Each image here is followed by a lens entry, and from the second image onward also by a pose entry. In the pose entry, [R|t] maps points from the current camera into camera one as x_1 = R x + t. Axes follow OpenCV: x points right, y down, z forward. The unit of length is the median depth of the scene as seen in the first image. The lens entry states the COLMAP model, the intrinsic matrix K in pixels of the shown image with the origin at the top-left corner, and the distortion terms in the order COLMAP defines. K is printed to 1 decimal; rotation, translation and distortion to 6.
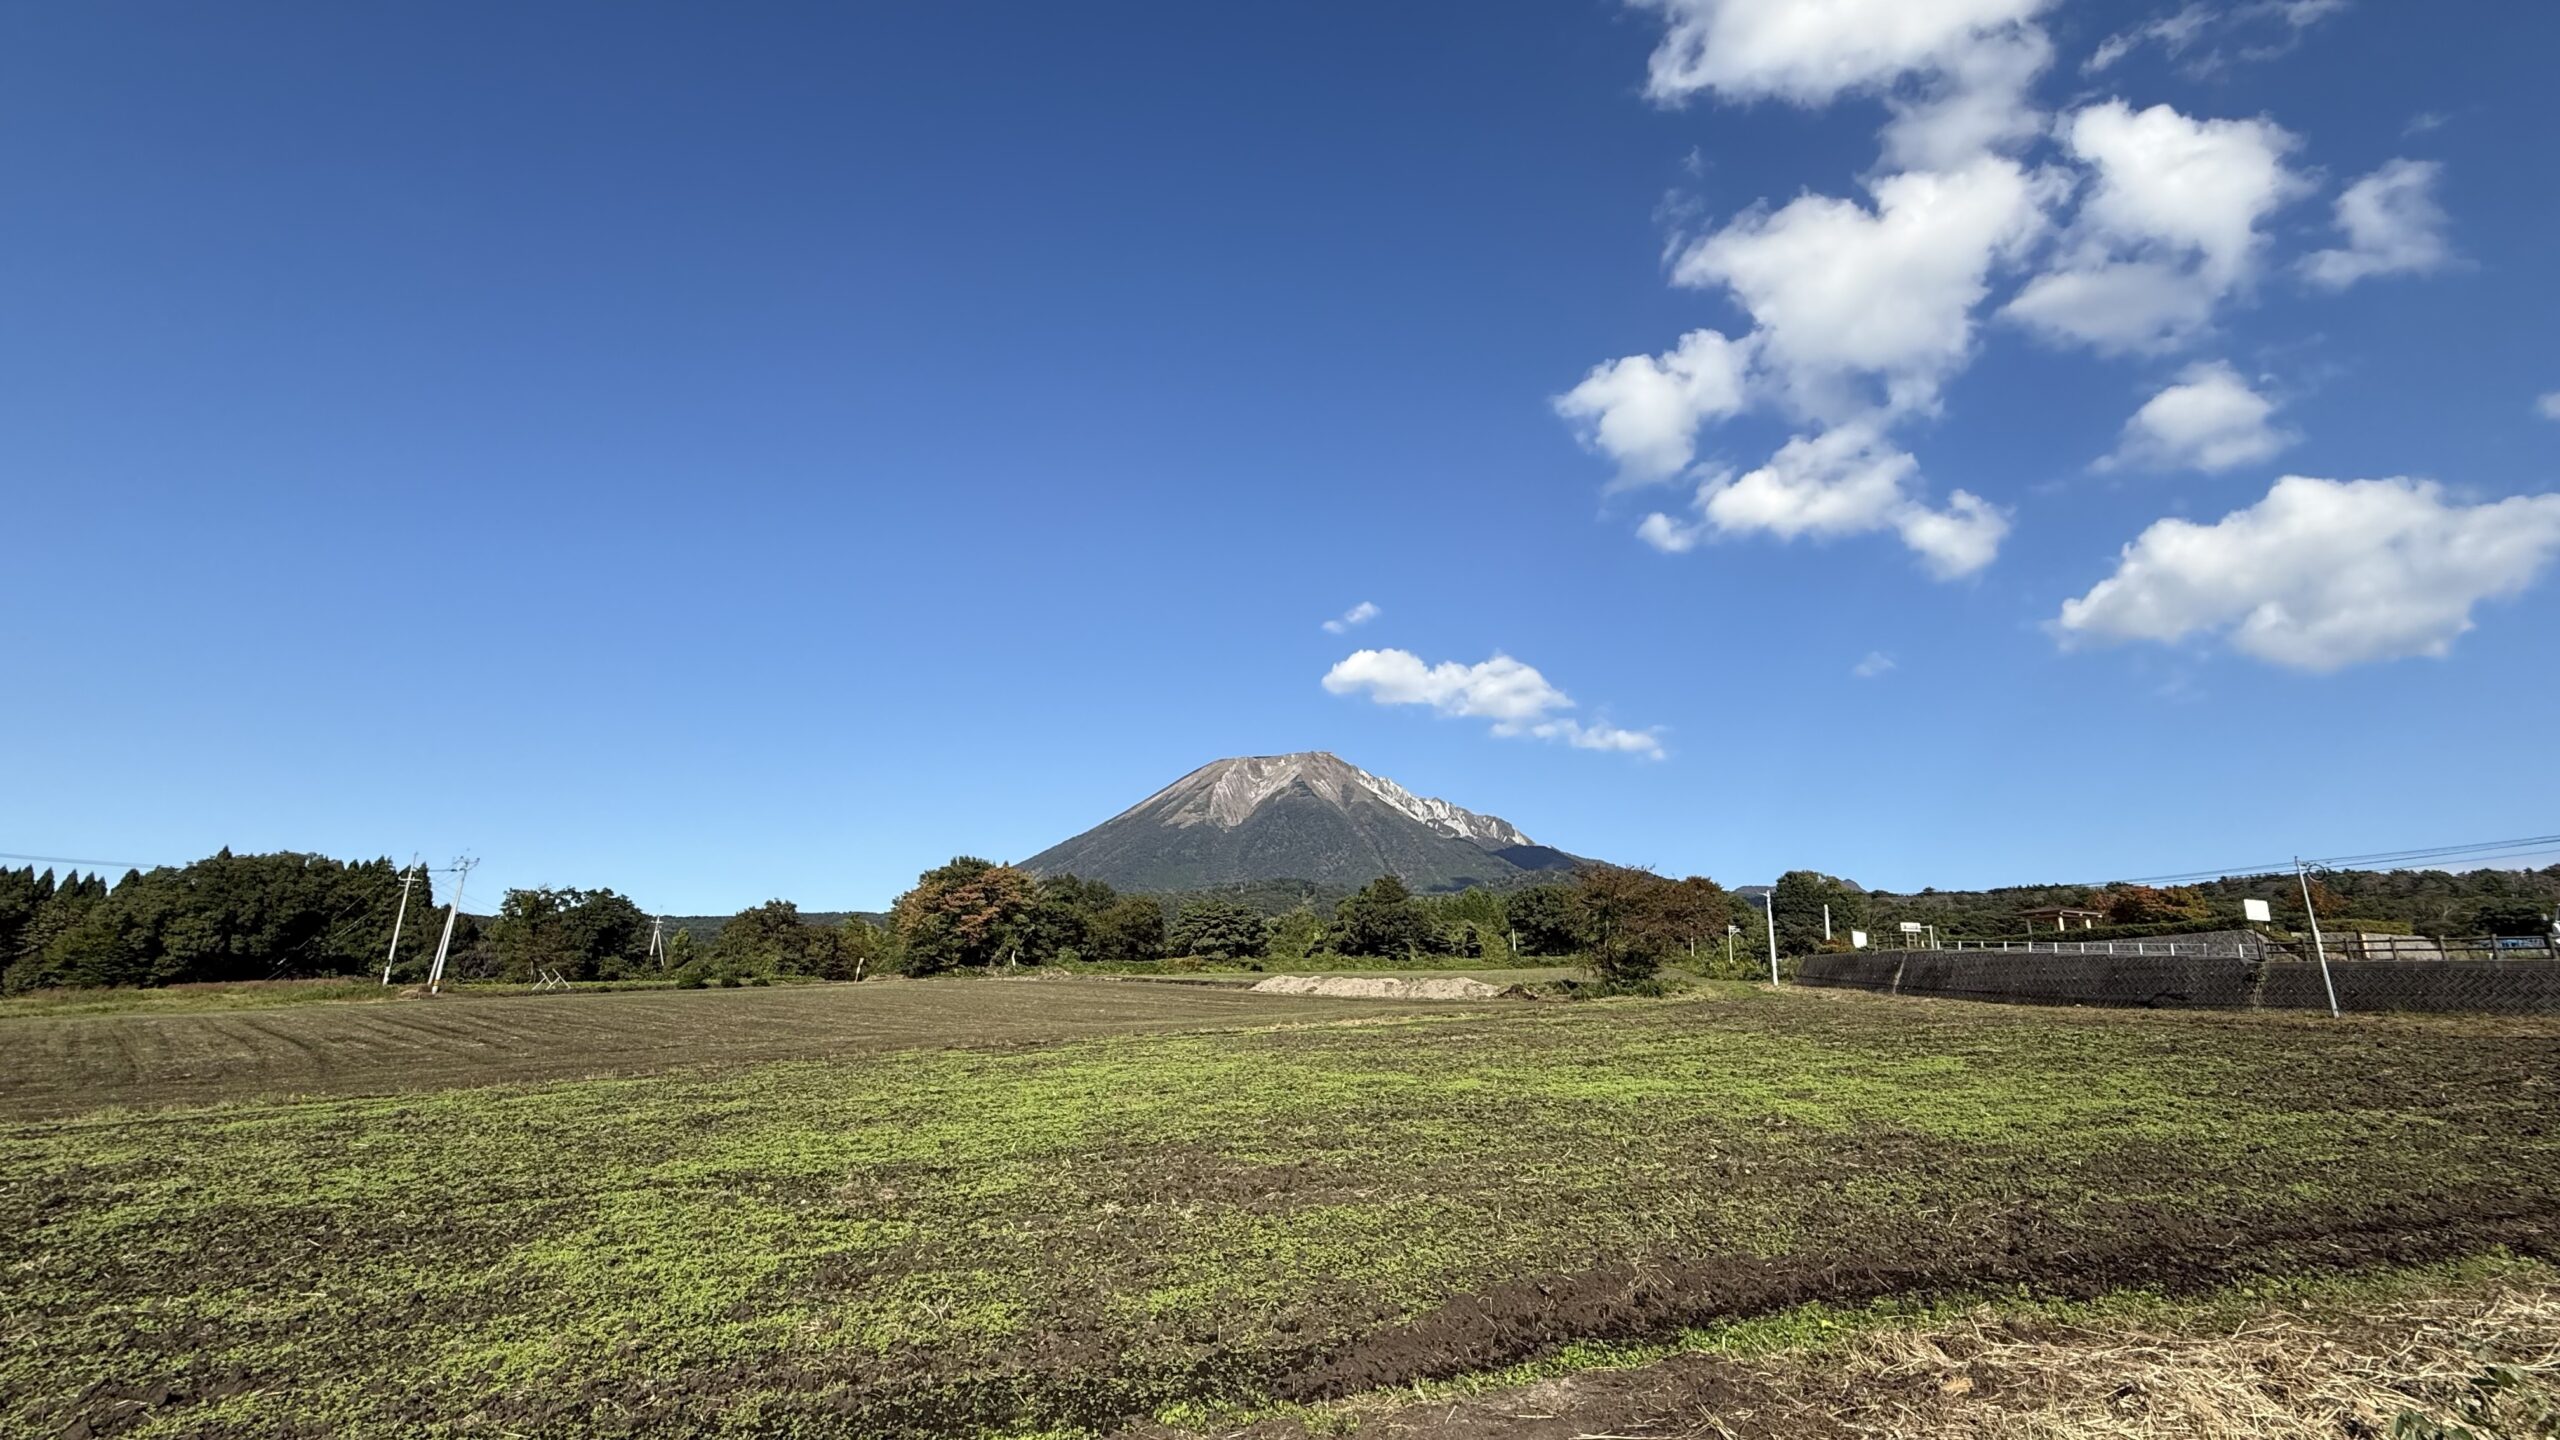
lens RADIAL K [[1115.0, 0, 1280.0], [0, 1115.0, 720.0], [0, 0, 1]] dist [0.000268, -0.000047]
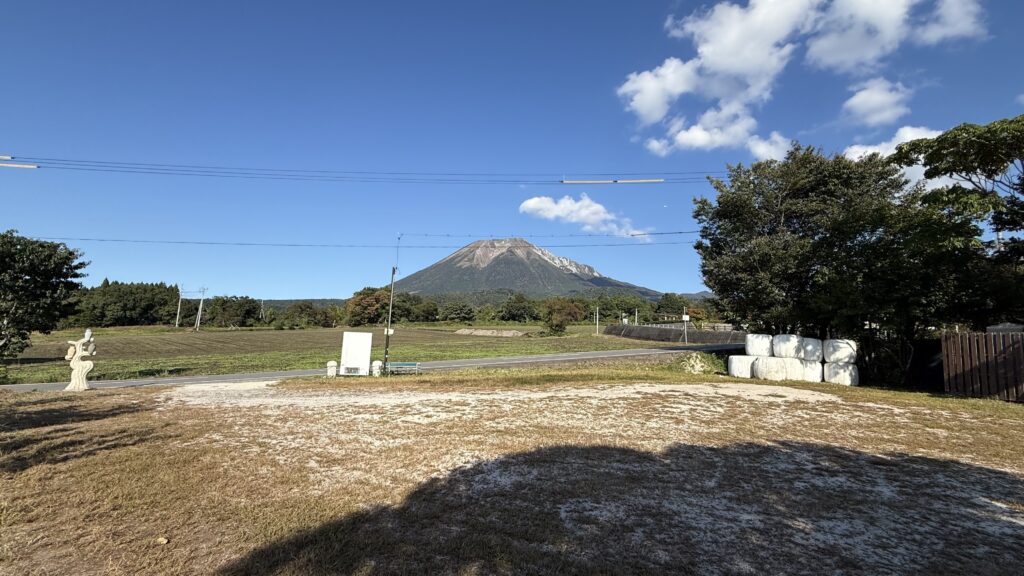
lens RADIAL K [[446.0, 0, 512.0], [0, 446.0, 288.0], [0, 0, 1]] dist [0.000268, -0.000047]
pose [[0.999674, 0.014009, 0.021355, 0.066079], [-0.016879, 0.989903, 0.140740, -0.043996], [-0.019168, -0.141055, 0.989816, -0.163749]]
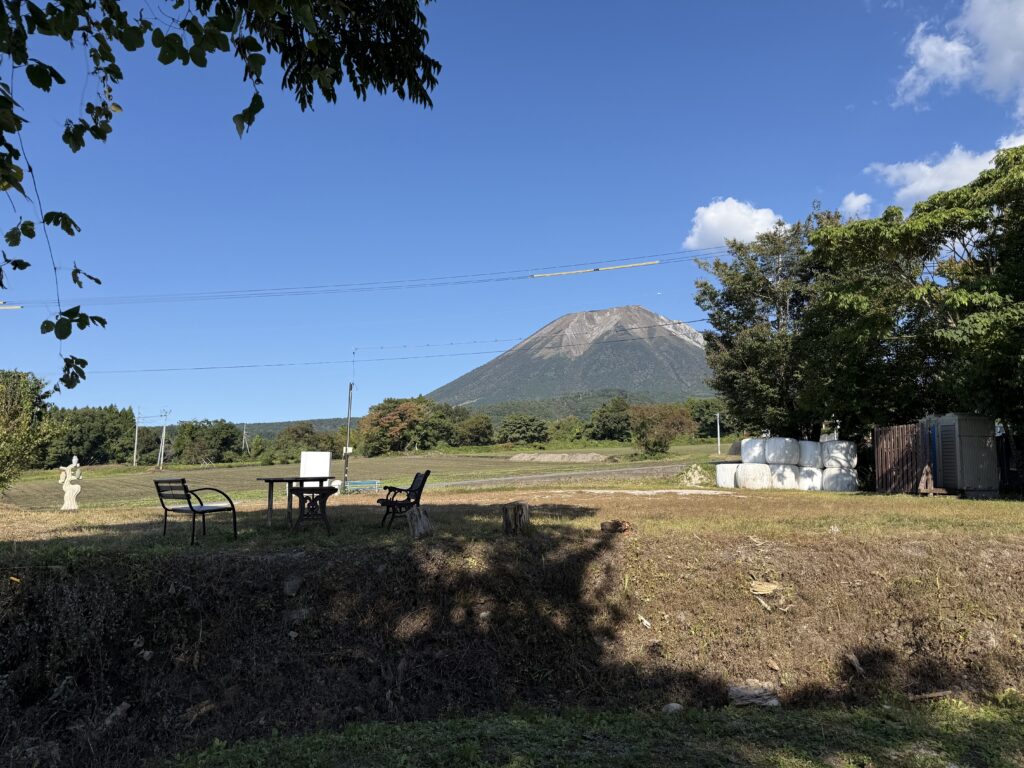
lens RADIAL K [[715.7, 0, 512.0], [0, 715.7, 384.0], [0, 0, 1]] dist [0.104053, -0.186384]
pose [[0.989930, -0.036129, -0.136869, 0.106177], [0.054044, 0.990102, 0.129525, -0.054325], [0.130834, -0.135618, 0.982085, -0.224576]]
